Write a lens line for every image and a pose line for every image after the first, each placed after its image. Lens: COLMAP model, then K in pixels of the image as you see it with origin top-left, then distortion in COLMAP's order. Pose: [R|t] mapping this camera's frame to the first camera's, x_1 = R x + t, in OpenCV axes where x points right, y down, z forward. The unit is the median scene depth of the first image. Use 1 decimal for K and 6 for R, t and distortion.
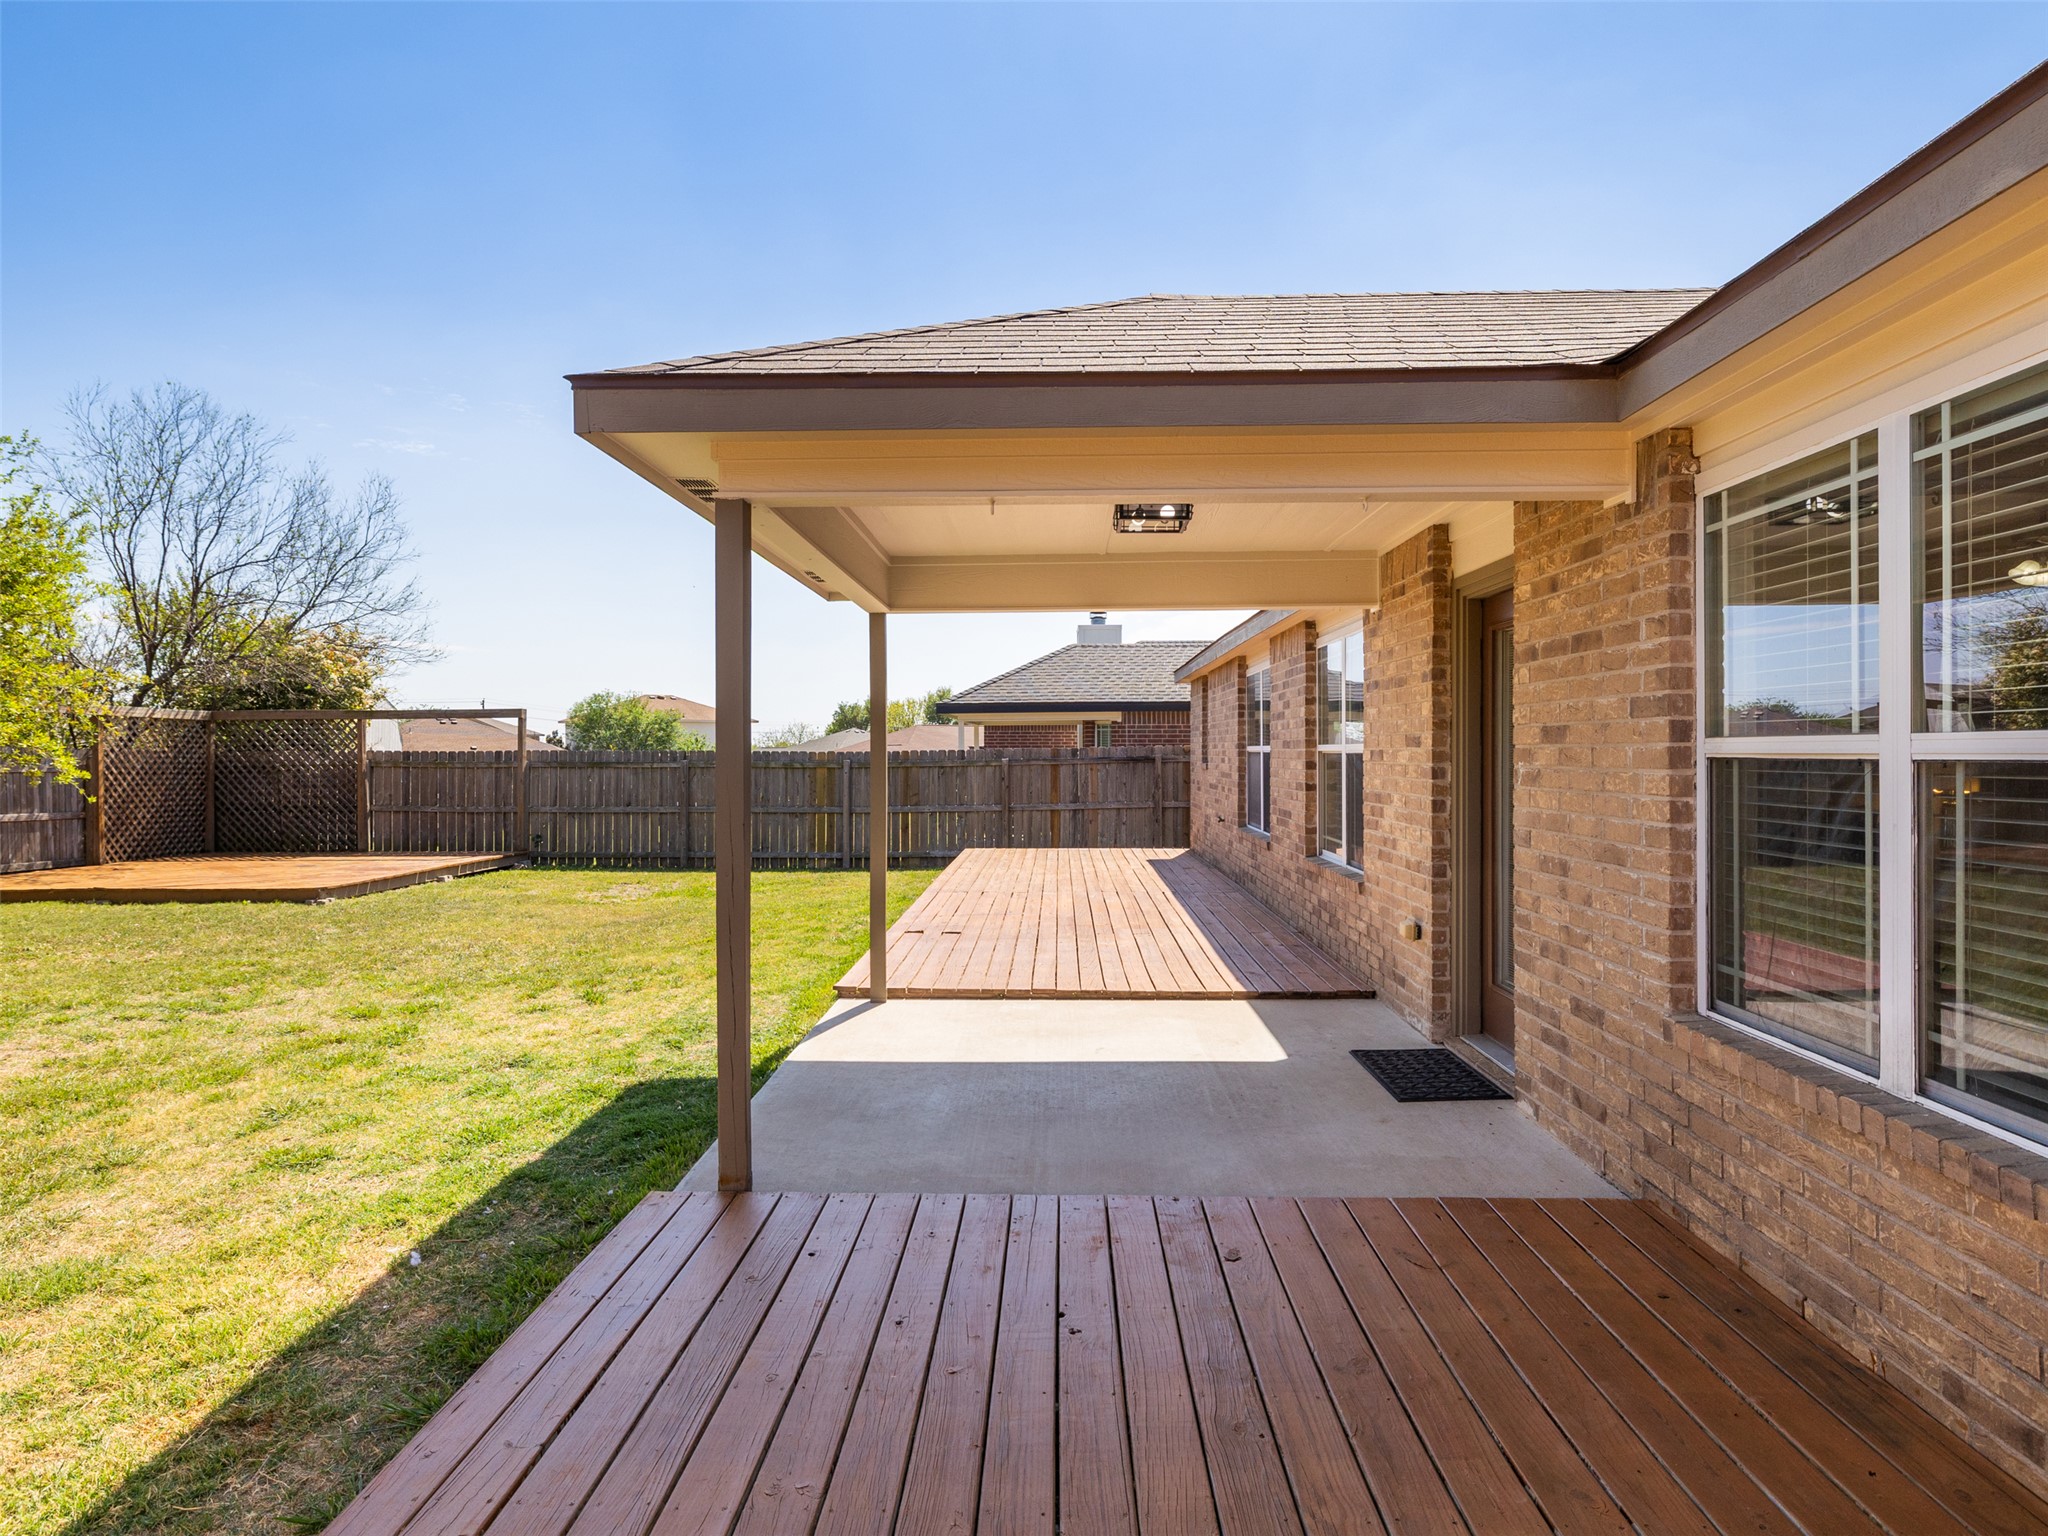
lens RADIAL K [[1164.4, 0, 1030.0], [0, 1164.4, 752.3], [0, 0, 1]] dist [-0.011041, 0.005240]
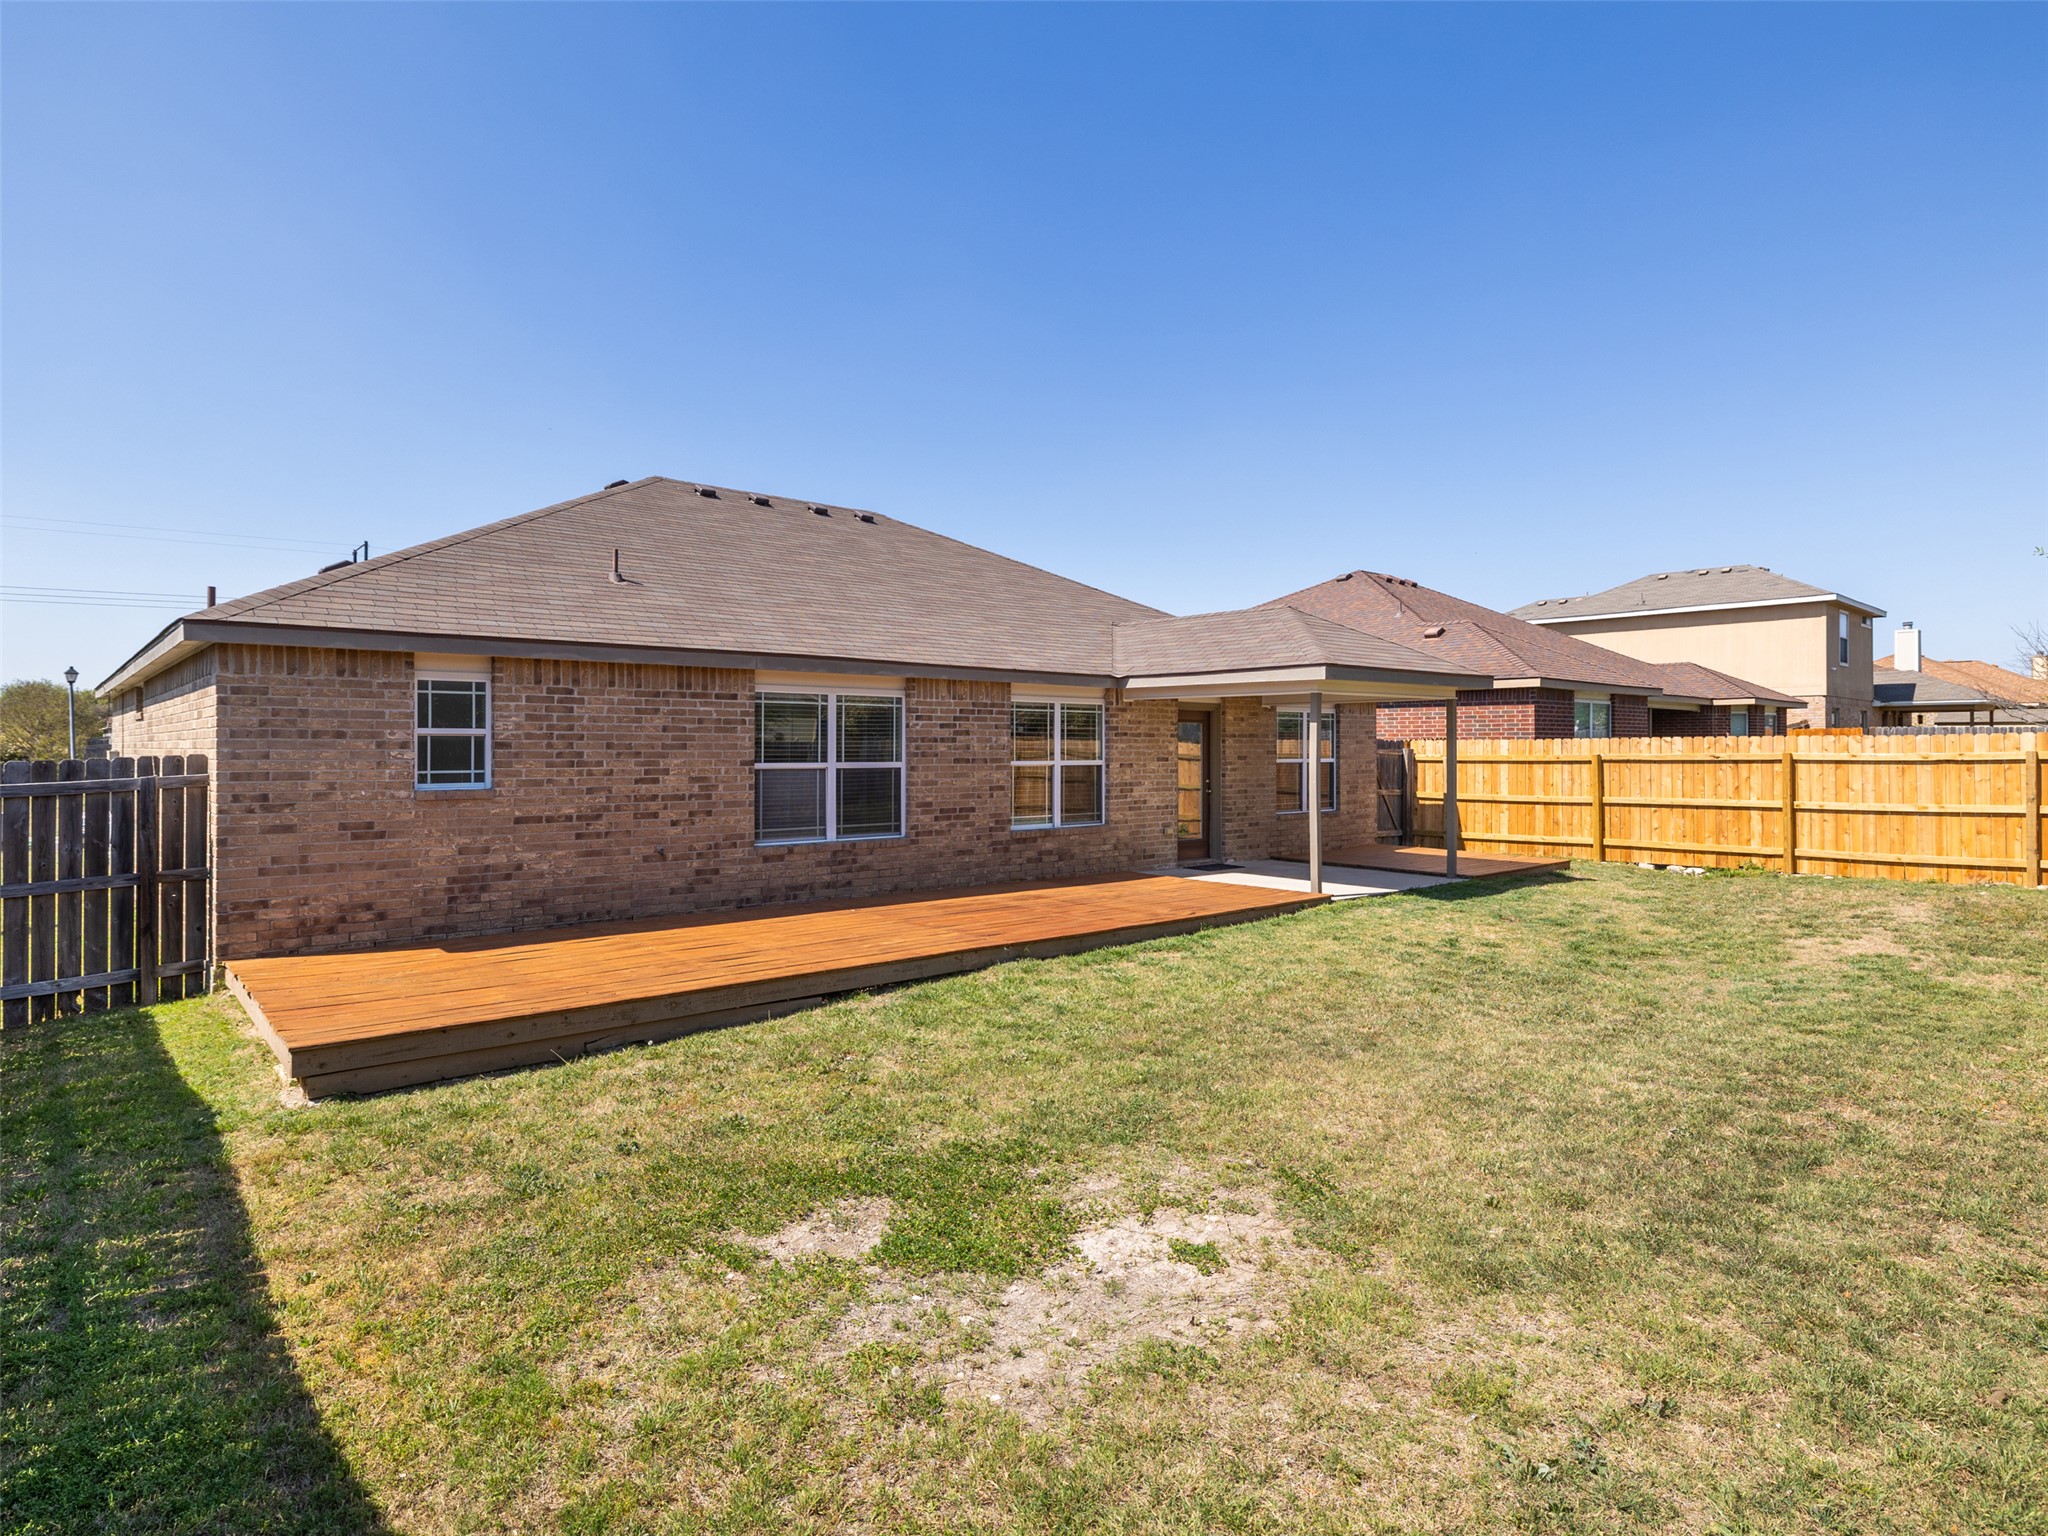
lens RADIAL K [[1109.9, 0, 1030.3], [0, 1109.9, 761.1], [0, 0, 1]] dist [-0.005935, -0.000549]
pose [[-0.681089, -0.004527, 0.732187, -0.480787], [0.002591, 0.999960, 0.008593, -0.010490], [-0.732196, 0.007750, -0.681049, 1.090197]]
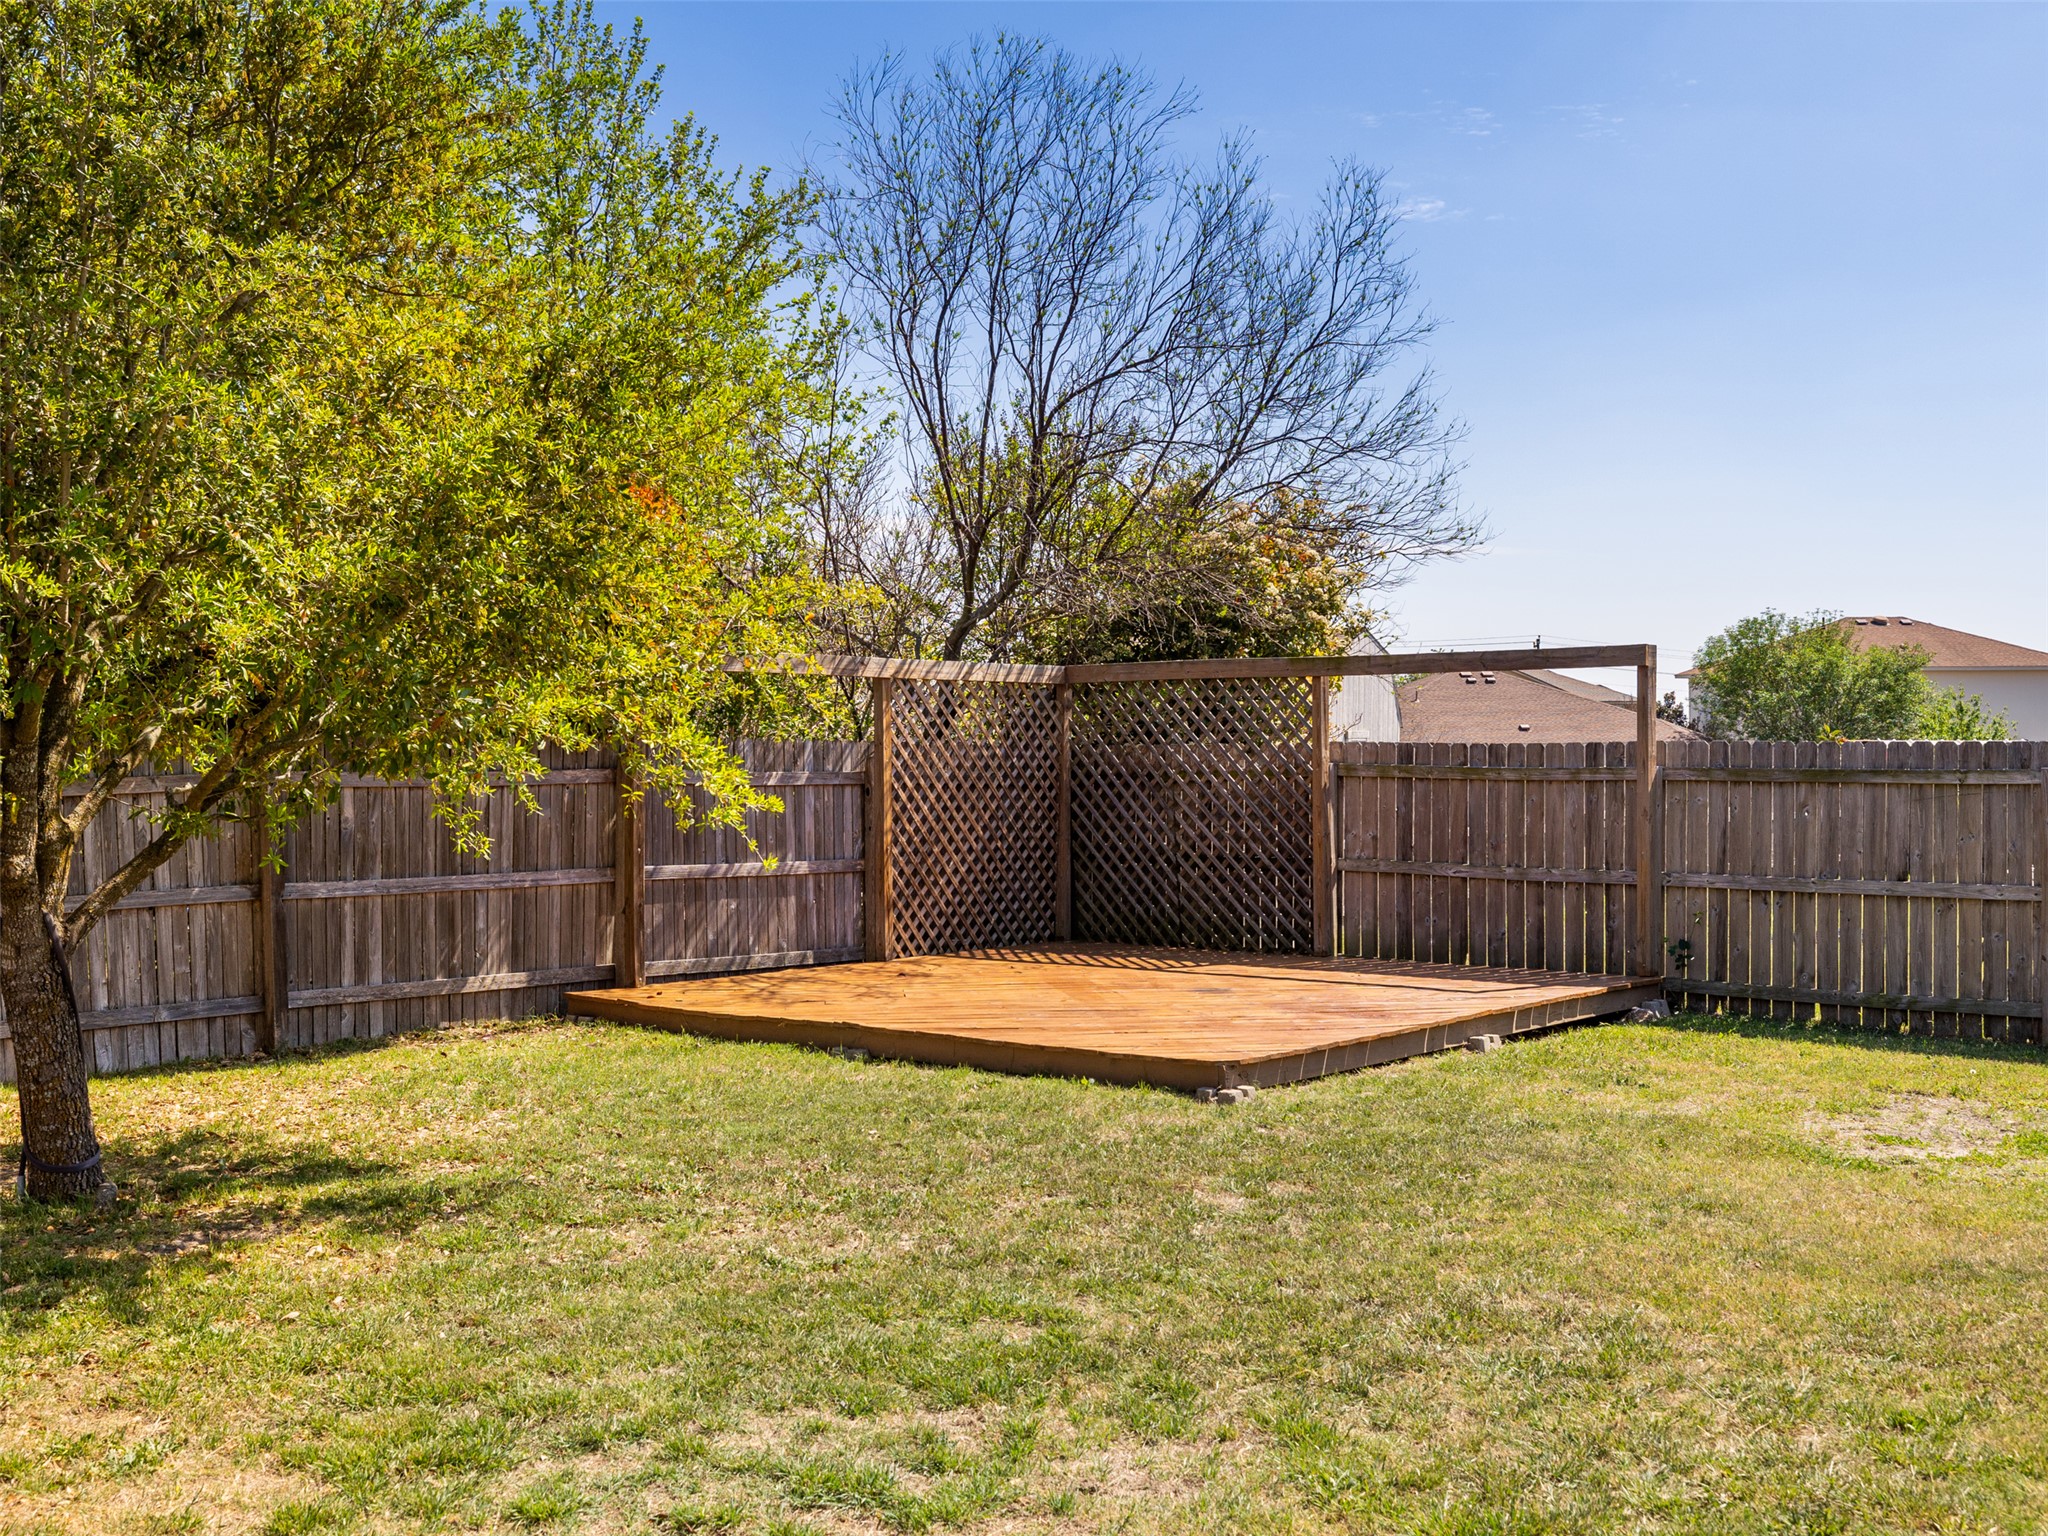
lens RADIAL K [[2231.6, 0, 1031.8], [0, 2231.6, 782.9], [0, 0, 1]] dist [-0.000827, 0.000000]
pose [[0.788947, 0.010695, -0.614368, -0.123886], [0.003409, 0.999757, 0.021781, -0.005900], [0.614452, -0.019279, 0.788719, 0.236780]]
